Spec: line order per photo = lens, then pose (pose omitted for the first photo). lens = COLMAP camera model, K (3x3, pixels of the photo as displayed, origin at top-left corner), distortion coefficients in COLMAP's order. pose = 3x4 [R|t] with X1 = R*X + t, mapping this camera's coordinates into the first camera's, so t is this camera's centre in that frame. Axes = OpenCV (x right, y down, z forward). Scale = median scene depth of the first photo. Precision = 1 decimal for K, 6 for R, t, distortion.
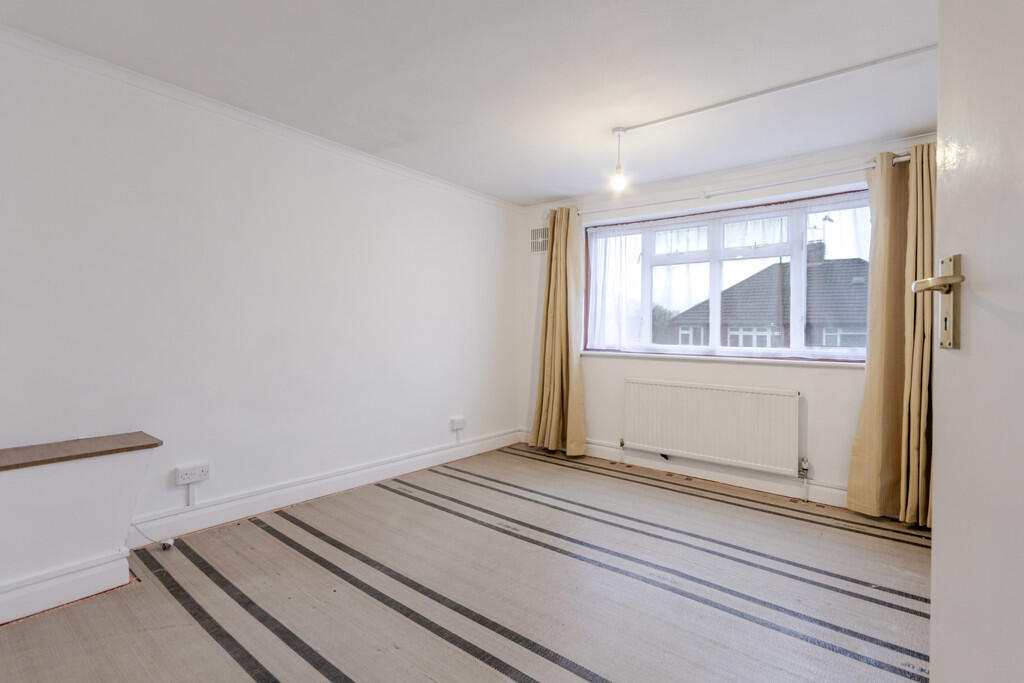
lens RADIAL K [[479.8, 0, 507.2], [0, 479.8, 333.2], [0, 0, 1]] dist [0.002502, 0.000229]
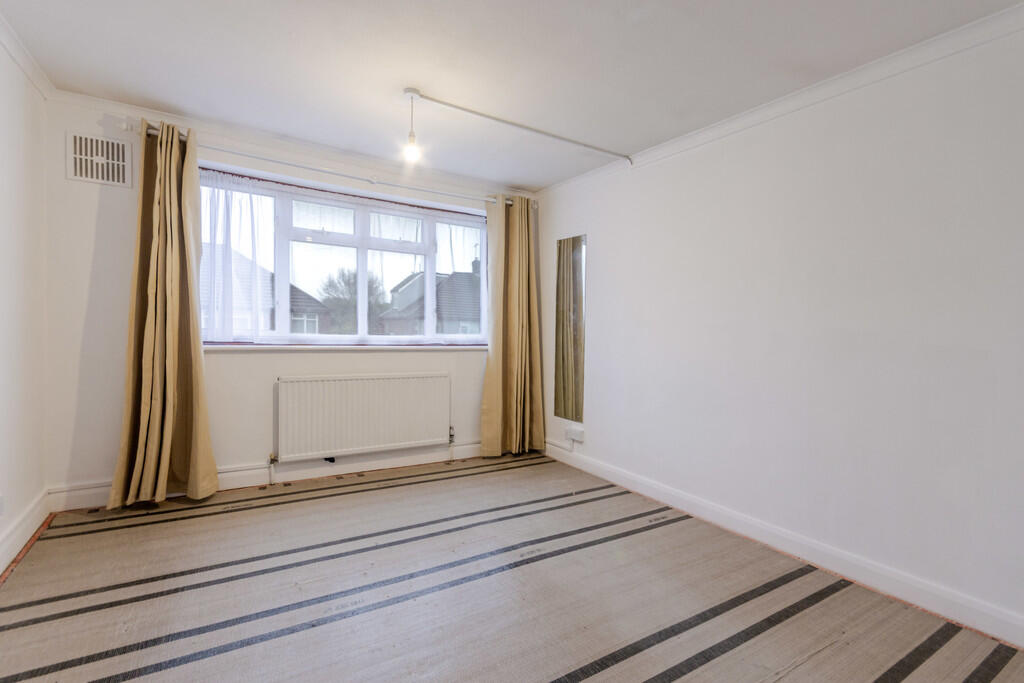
lens RADIAL K [[479.8, 0, 507.2], [0, 479.8, 333.2], [0, 0, 1]] dist [0.002502, 0.000229]
pose [[0.327462, -0.017346, 0.944705, -0.423184], [-0.019078, 0.999506, 0.024965, -0.007556], [-0.944672, -0.026198, 0.326969, 0.420496]]
